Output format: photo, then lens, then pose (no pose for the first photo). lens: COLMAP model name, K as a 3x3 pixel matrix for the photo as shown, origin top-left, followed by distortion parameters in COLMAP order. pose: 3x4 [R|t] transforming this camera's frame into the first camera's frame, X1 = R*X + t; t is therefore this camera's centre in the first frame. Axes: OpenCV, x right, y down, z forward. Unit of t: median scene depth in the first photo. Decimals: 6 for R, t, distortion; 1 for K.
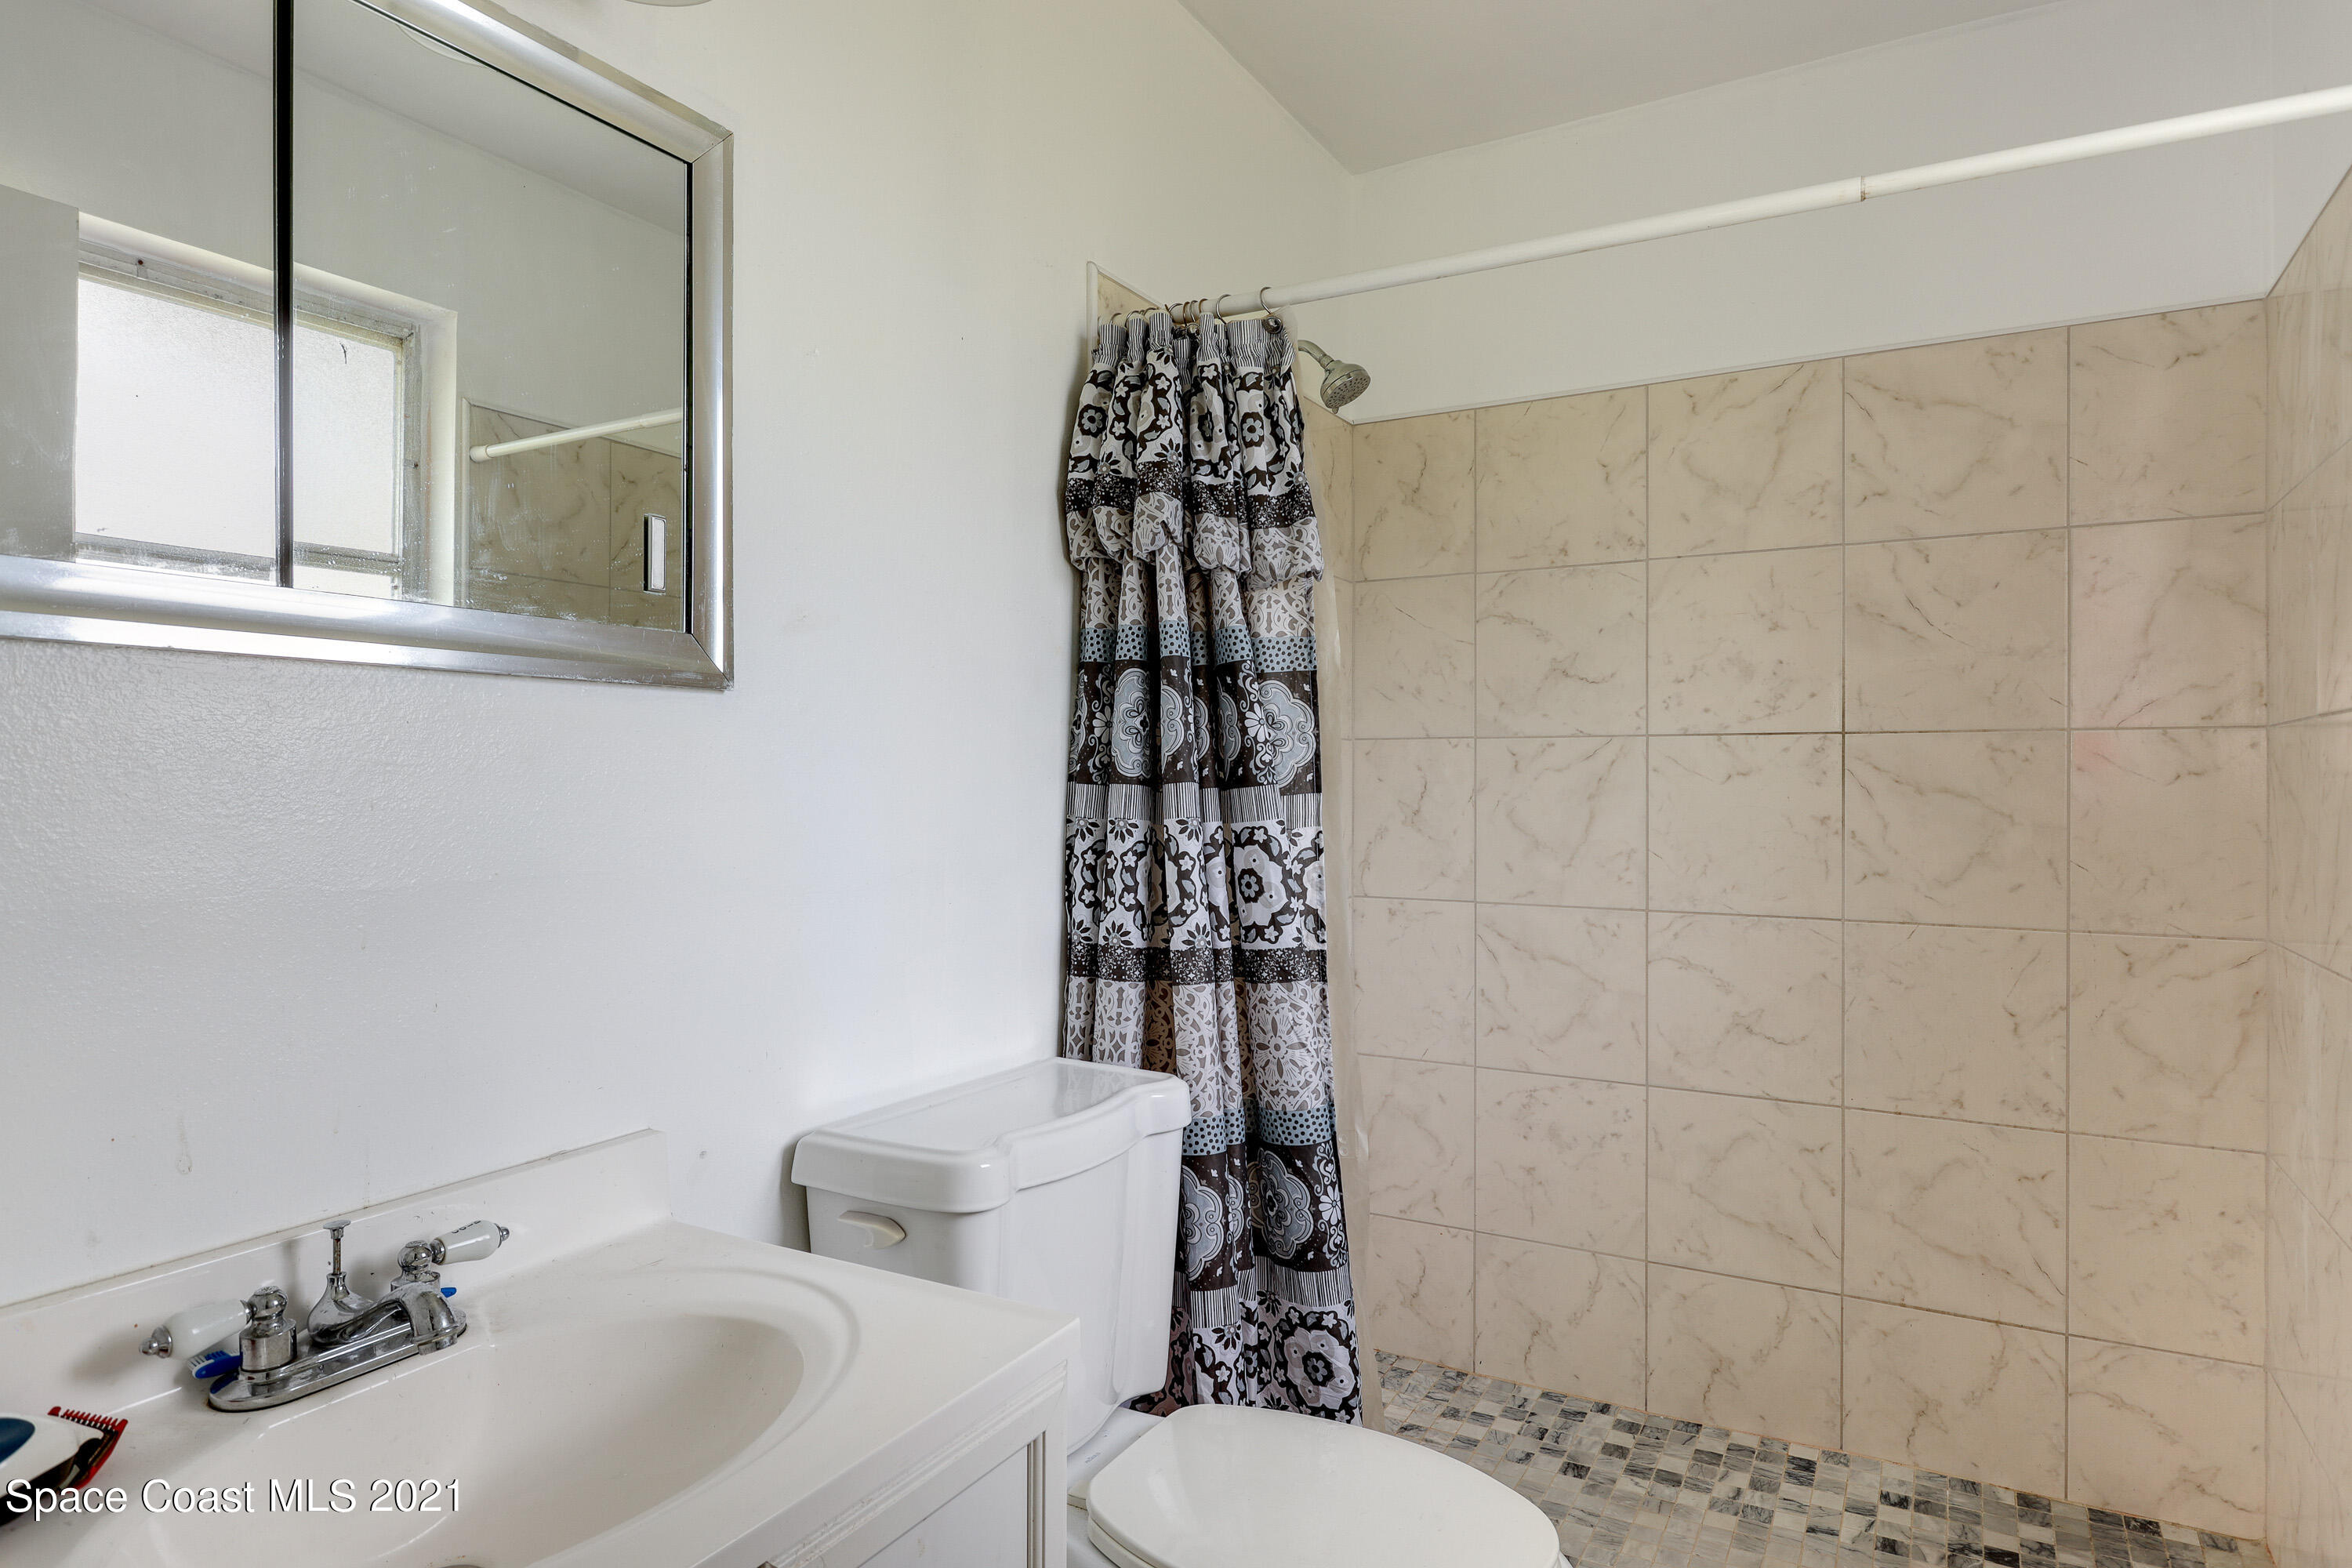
lens RADIAL K [[1352.7, 0, 1175.7], [0, 1352.7, 783.4], [0, 0, 1]] dist [0.001035, 0.000978]
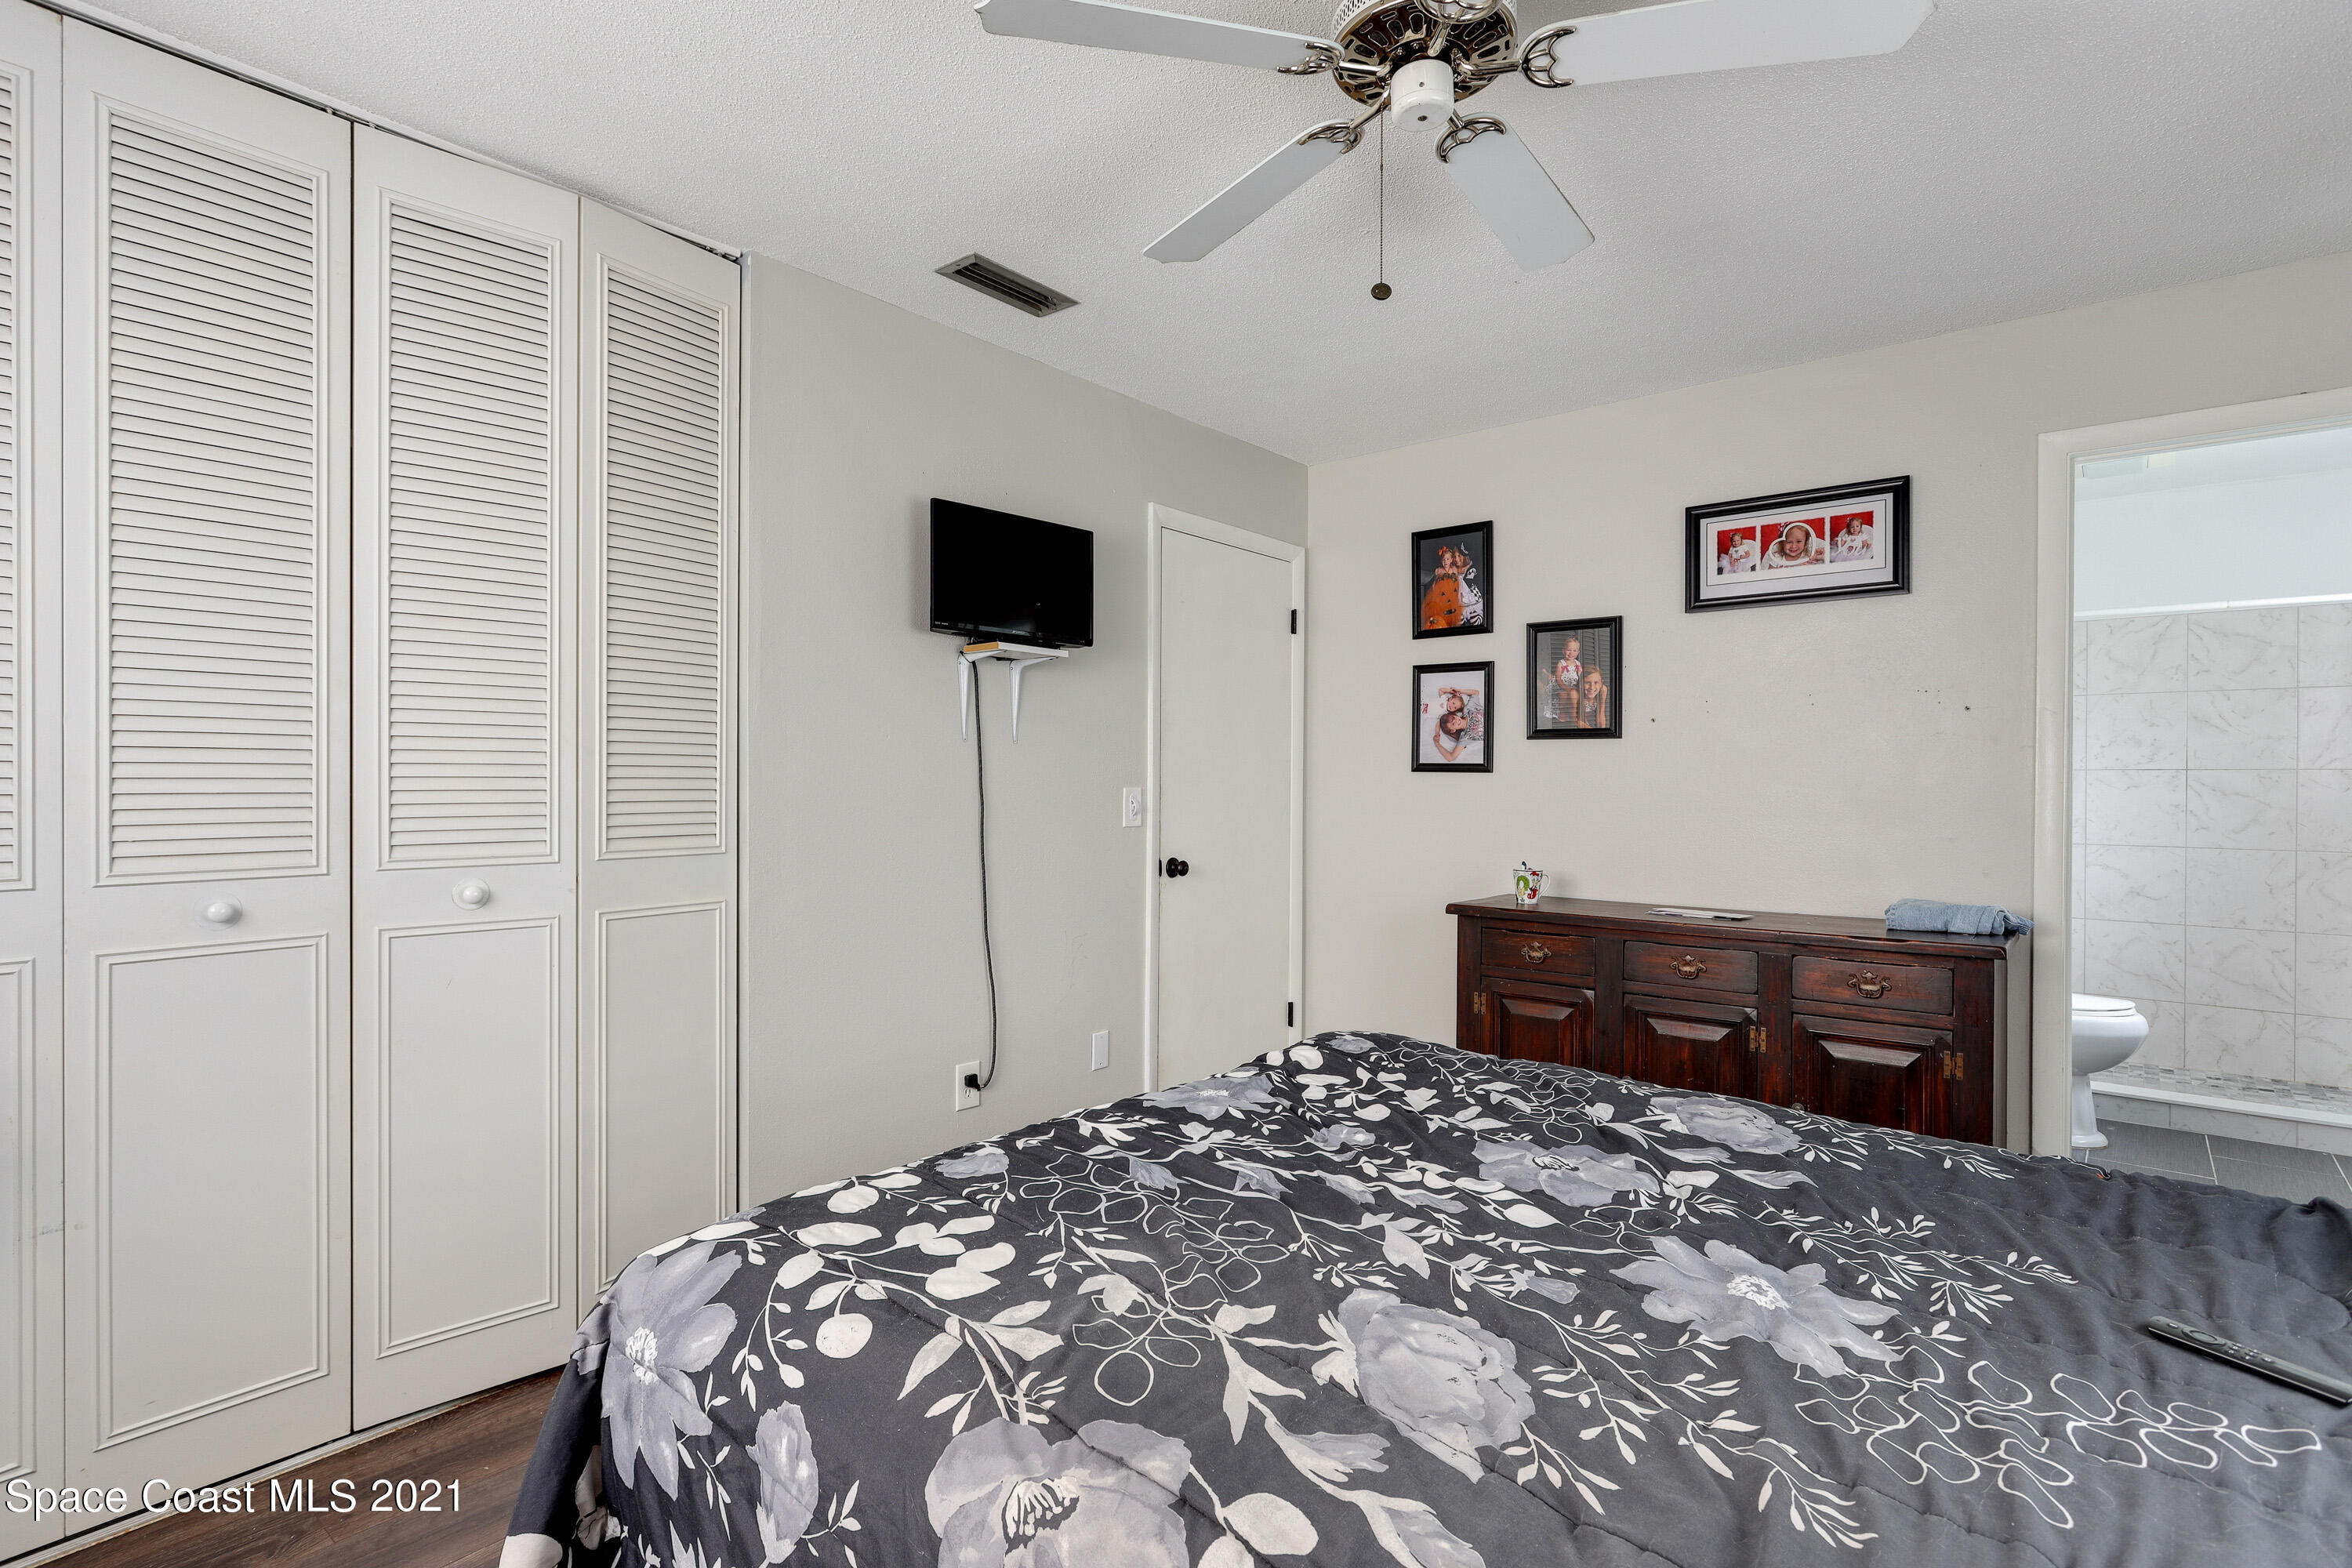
lens RADIAL K [[1138.1, 0, 1178.0], [0, 1138.1, 789.3], [0, 0, 1]] dist [0.006402, -0.000111]
pose [[0.984661, 0.002334, -0.174460, -0.928099], [-0.001780, 0.999993, 0.003333, -0.006071], [0.174467, -0.002971, 0.984659, -1.330199]]
